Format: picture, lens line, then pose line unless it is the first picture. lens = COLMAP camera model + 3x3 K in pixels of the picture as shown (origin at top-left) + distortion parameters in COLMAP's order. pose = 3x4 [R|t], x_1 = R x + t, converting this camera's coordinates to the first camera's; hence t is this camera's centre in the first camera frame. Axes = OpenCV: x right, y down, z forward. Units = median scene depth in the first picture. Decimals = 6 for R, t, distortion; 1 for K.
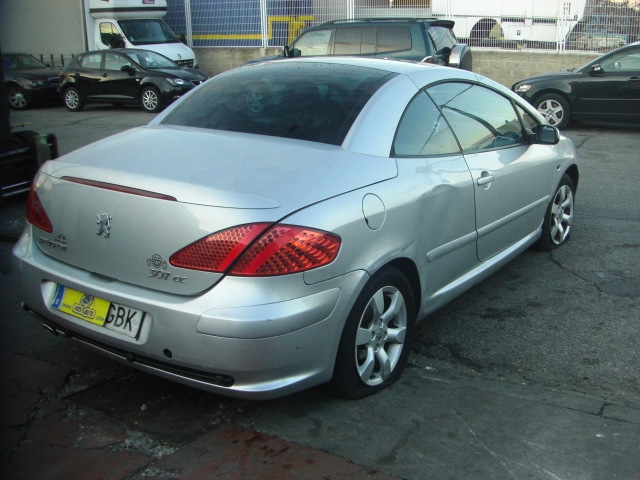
lens RADIAL K [[723.9, 0, 389.1], [0, 723.9, 242.8], [0, 0, 1]] dist [-0.136126, -0.013403]
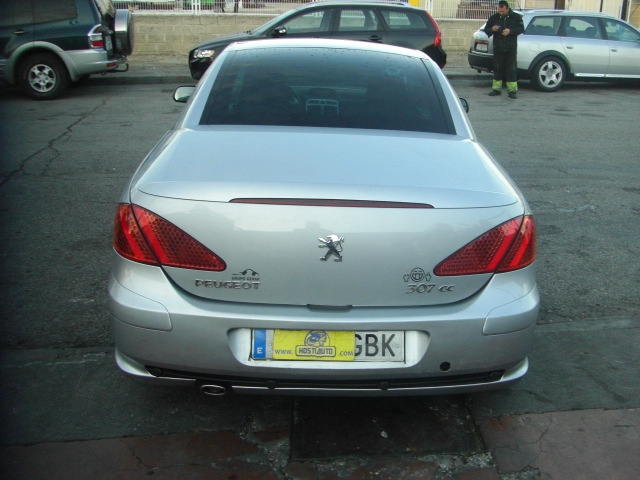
lens RADIAL K [[721.9, 0, 376.3], [0, 721.9, 252.6], [0, 0, 1]] dist [-0.177378, 0.071158]
pose [[0.821794, -0.177595, 0.541401, -0.211652], [0.135949, 0.983857, 0.116376, -0.029120], [-0.553329, -0.022034, 0.832671, 0.058812]]
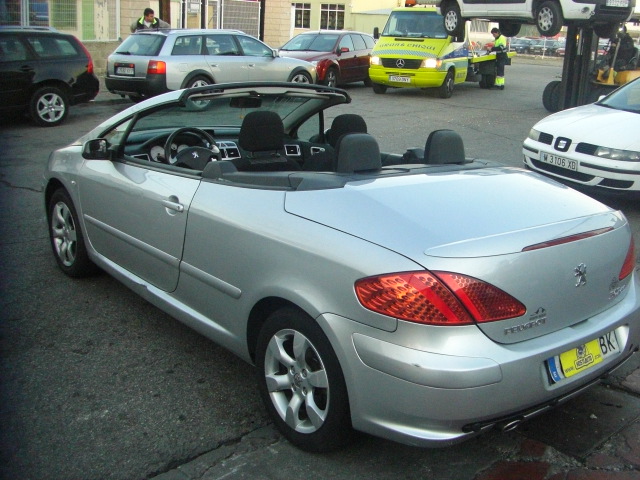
lens RADIAL K [[721.9, 0, 376.3], [0, 721.9, 252.6], [0, 0, 1]] dist [-0.177378, 0.071158]
pose [[0.296170, -0.282610, 0.912368, -0.360217], [0.220934, 0.949588, 0.222420, -0.088172], [-0.929232, 0.135699, 0.343677, 0.231622]]
